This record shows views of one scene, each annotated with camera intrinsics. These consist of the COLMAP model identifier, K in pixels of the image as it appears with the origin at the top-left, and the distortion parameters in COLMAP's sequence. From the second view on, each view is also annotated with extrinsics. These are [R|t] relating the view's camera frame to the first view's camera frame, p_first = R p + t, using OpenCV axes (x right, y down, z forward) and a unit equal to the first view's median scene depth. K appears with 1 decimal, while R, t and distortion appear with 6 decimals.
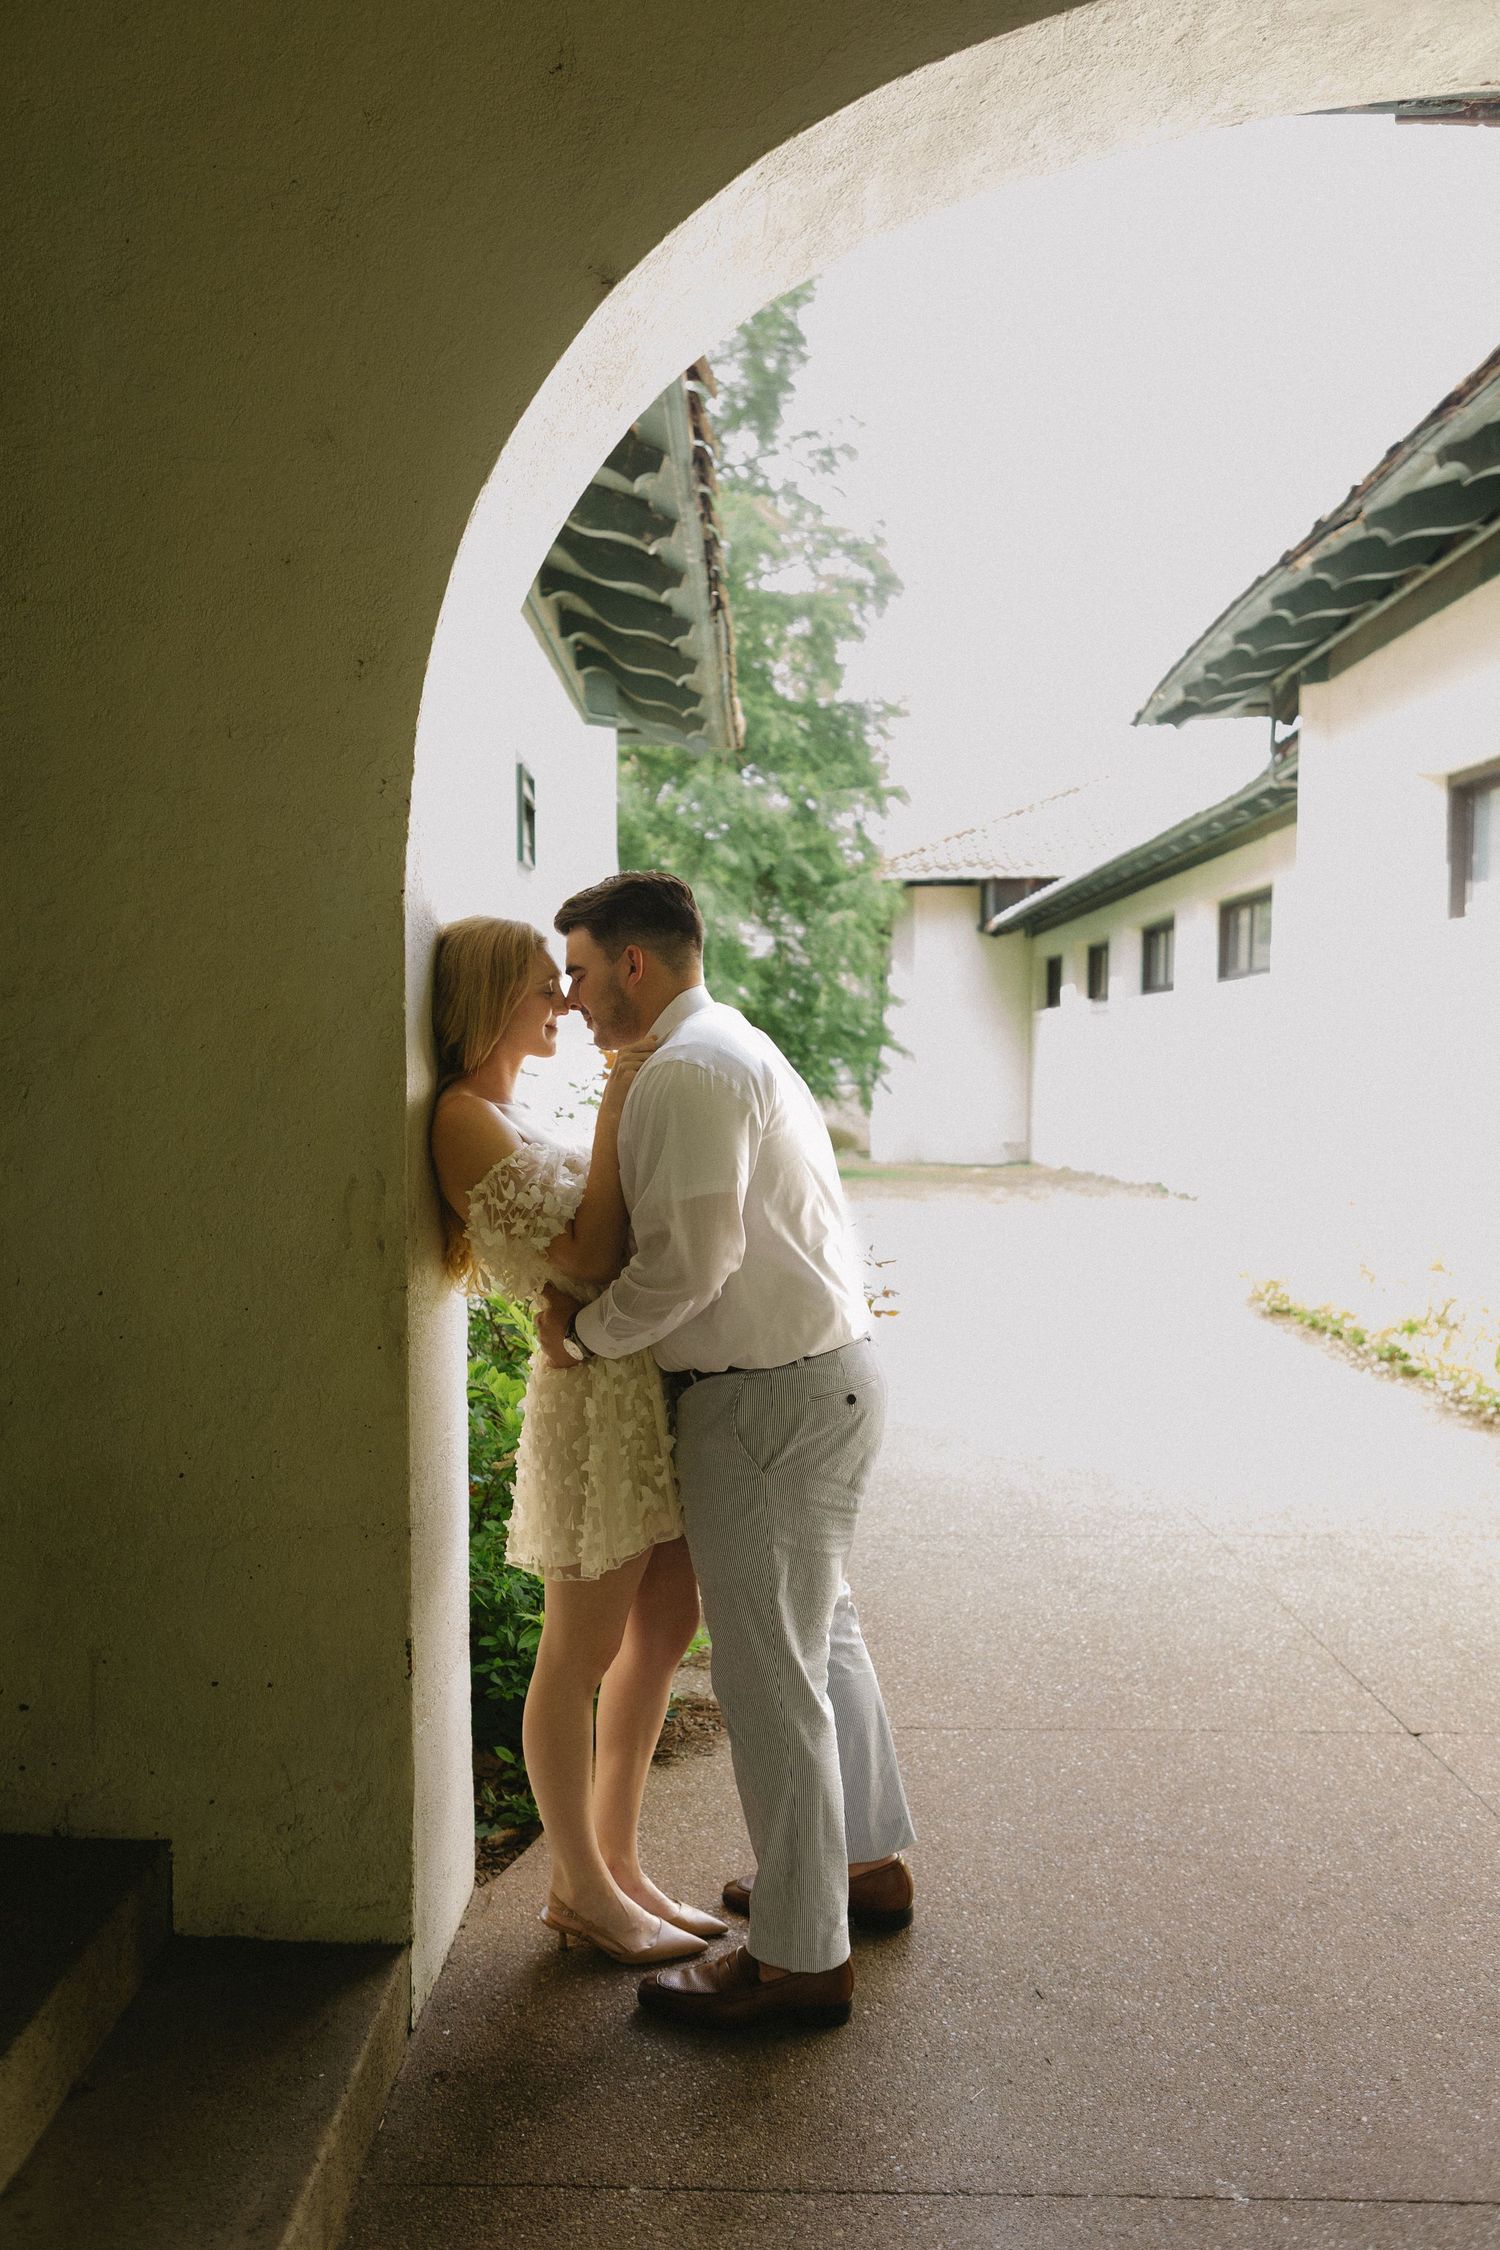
lens RADIAL K [[1790.1, 0, 745.7], [0, 1790.1, 1182.4], [0, 0, 1]] dist [-0.006230, 0.000877]
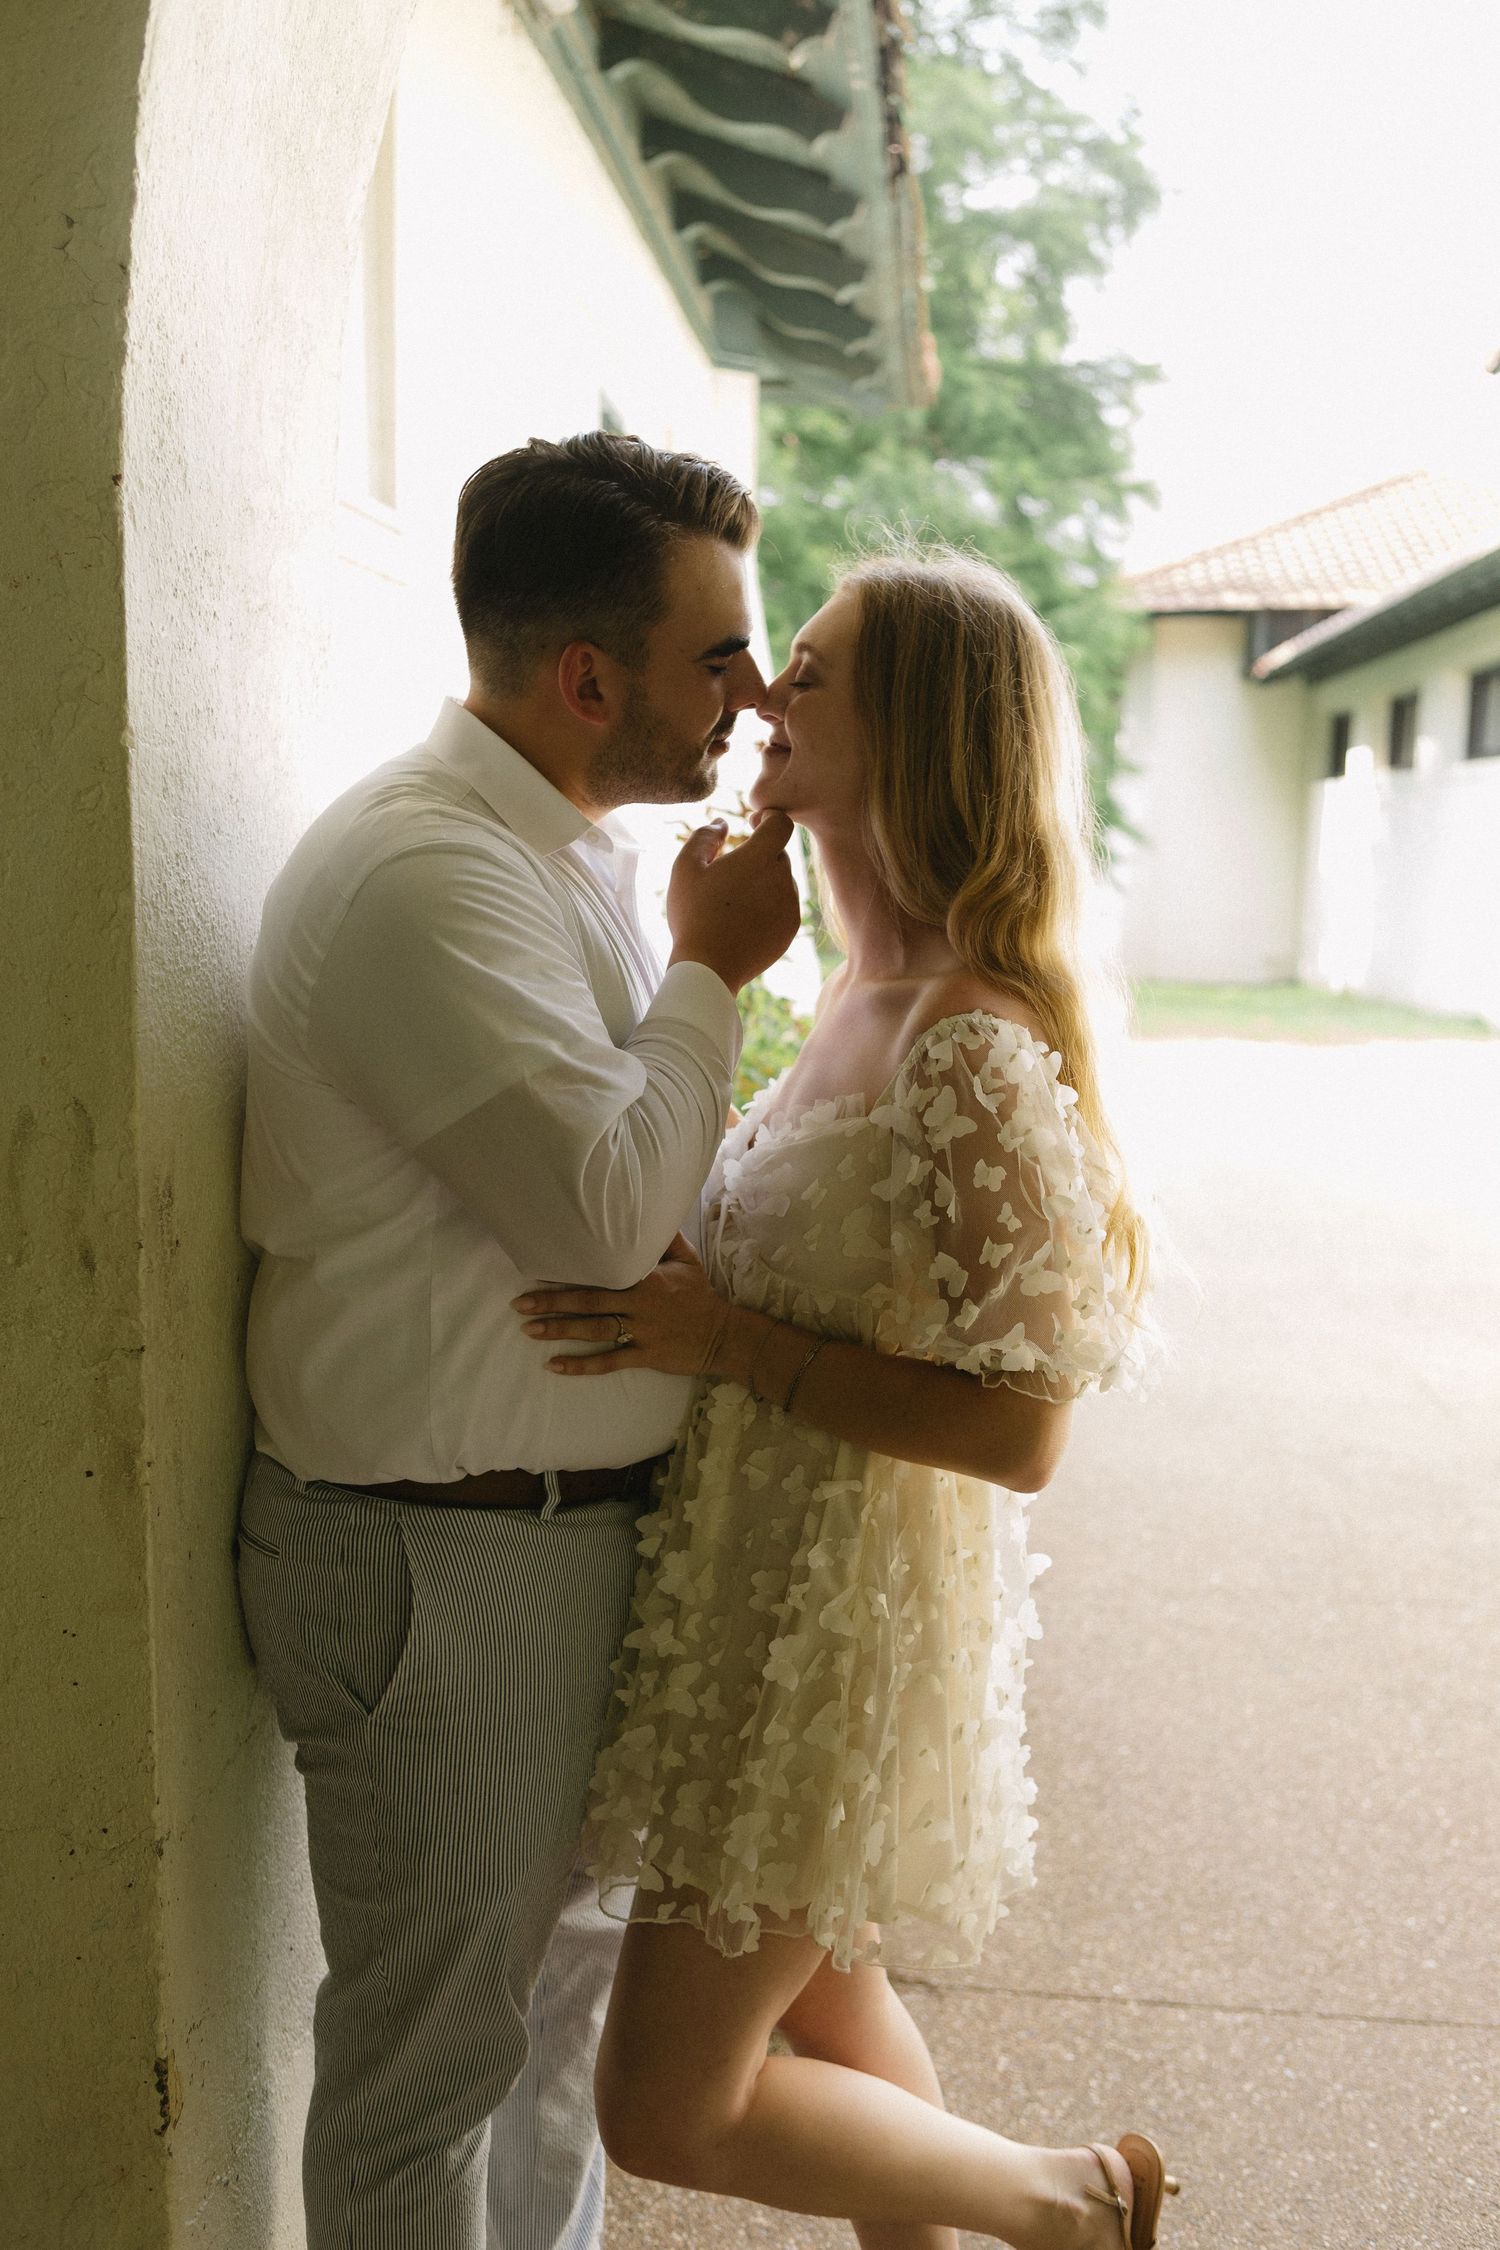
lens RADIAL K [[2051.7, 0, 750.0], [0, 2051.7, 1125.0], [0, 0, 1]] dist [0.003328, 0.007156]
pose [[0.995814, 0.025682, -0.087716, 0.006704], [-0.019466, 0.997286, 0.071008, -0.019166], [0.089301, -0.069003, 0.993612, 0.230641]]
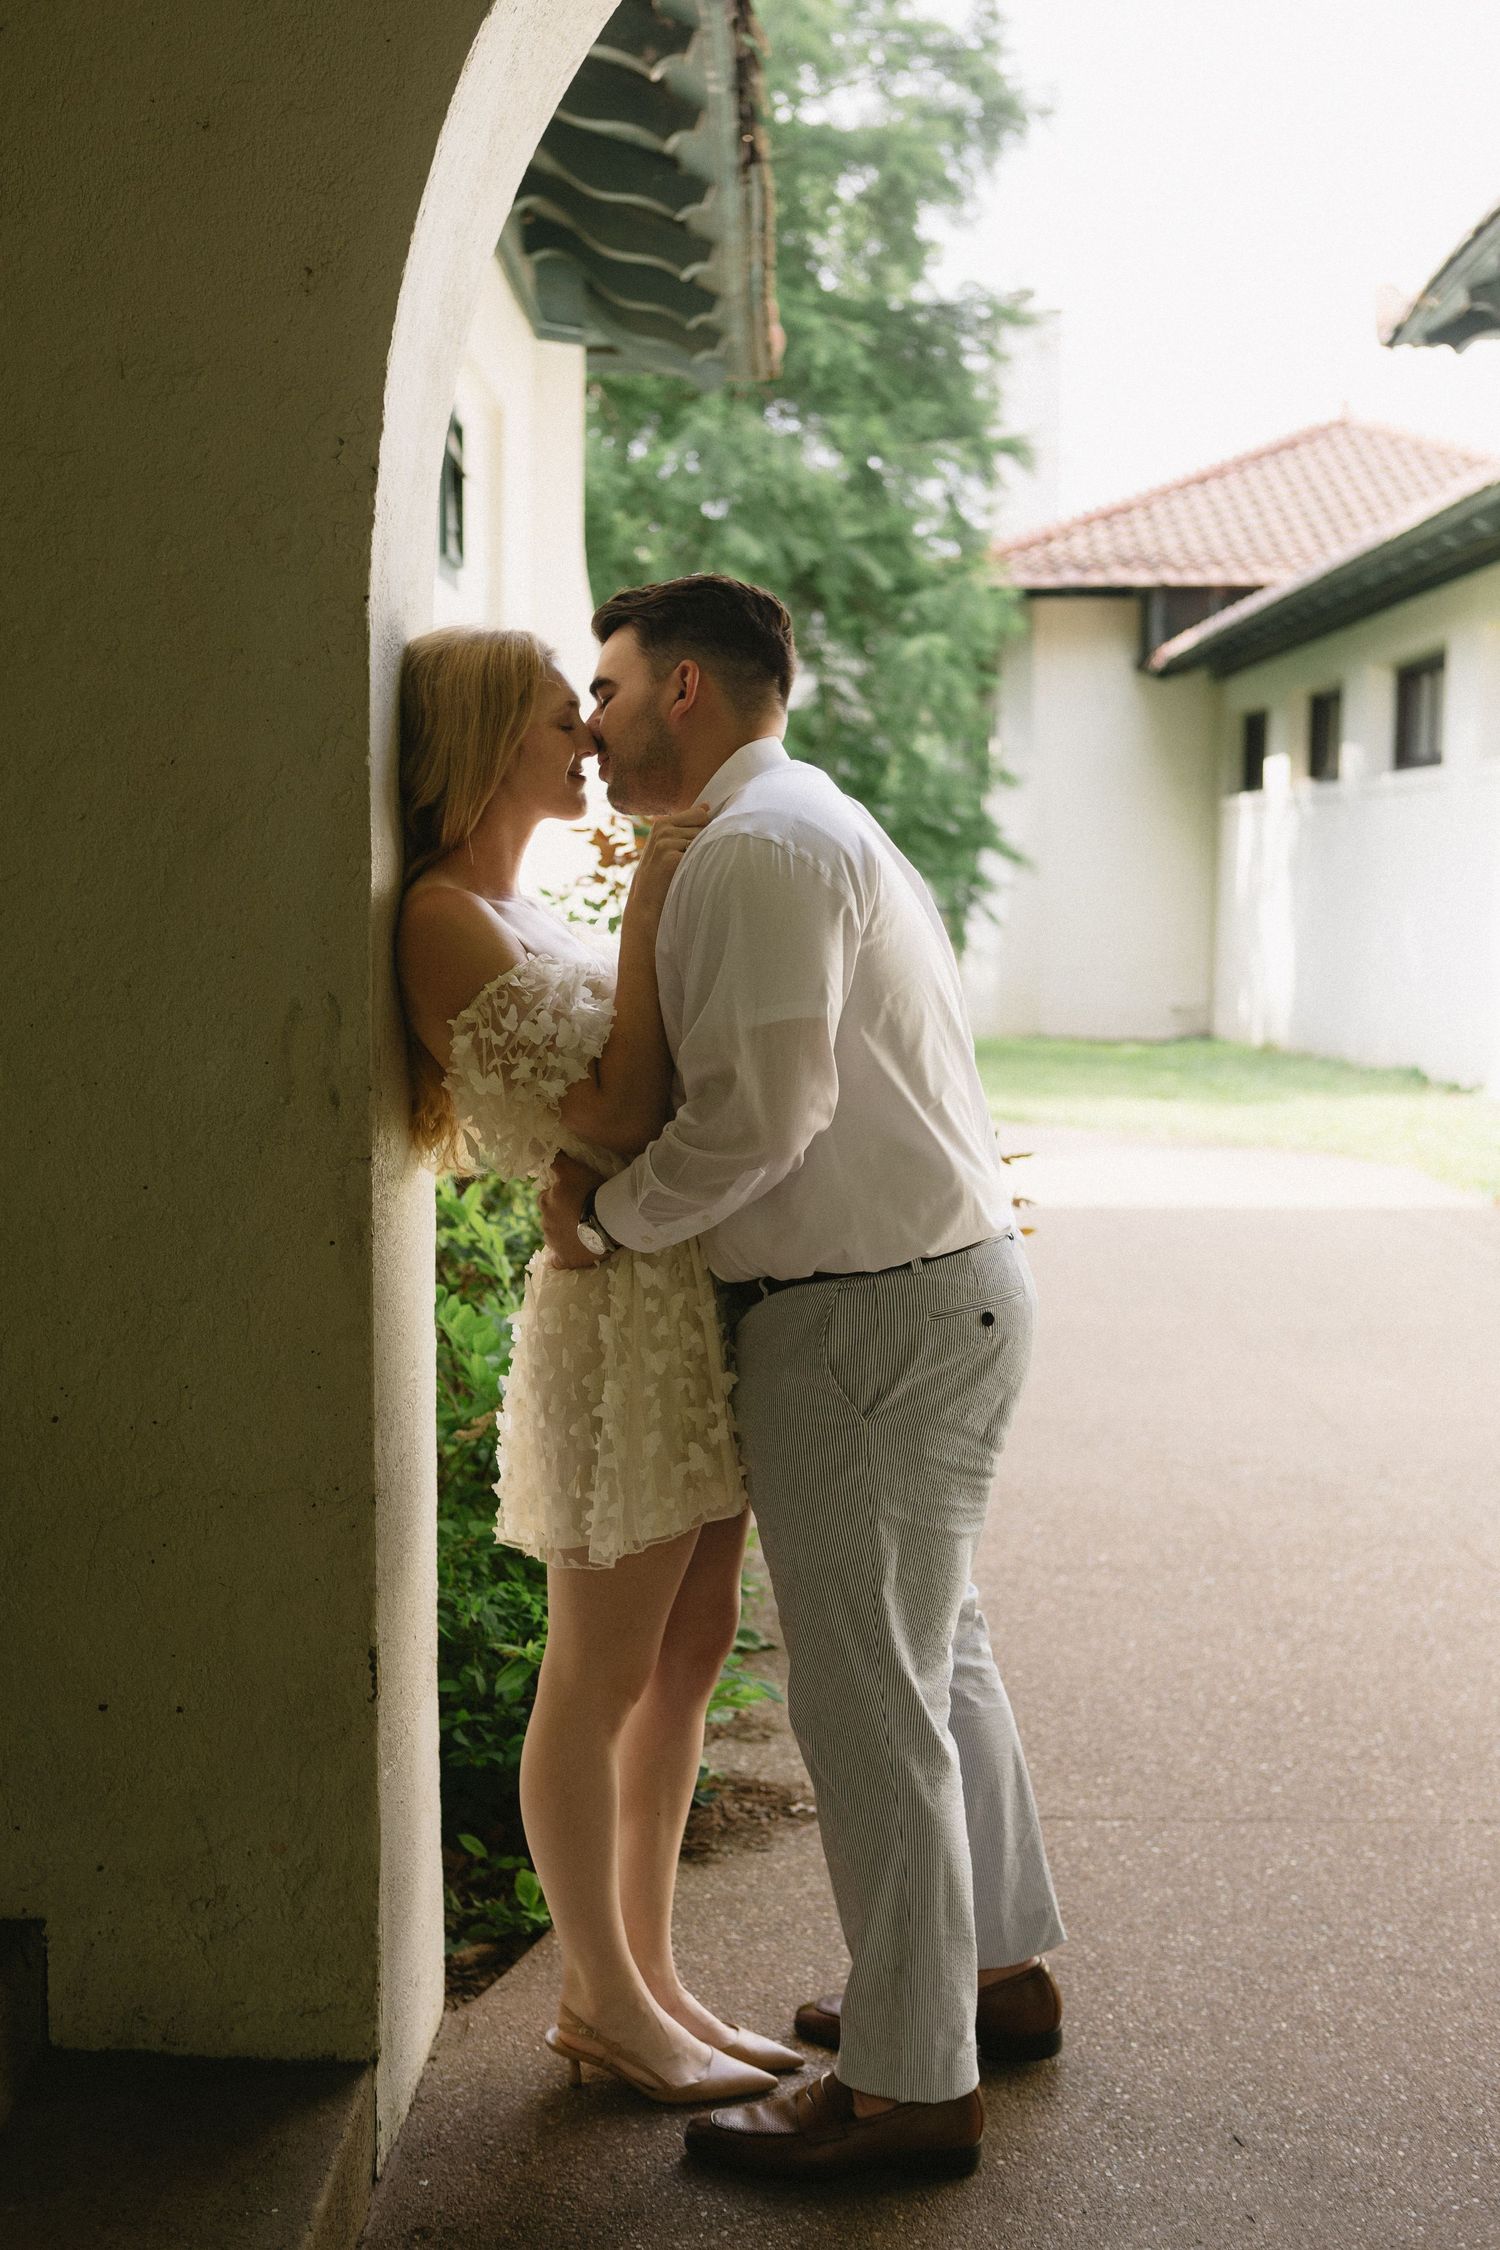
lens RADIAL K [[2901.2, 0, 754.4], [0, 2901.2, 1238.1], [0, 0, 1]] dist [-0.014558, -0.025034]
pose [[0.999985, 0.003988, 0.003789, -0.019242], [-0.004186, 0.998549, 0.053687, 0.013668], [-0.003569, -0.053702, 0.998551, -0.076889]]
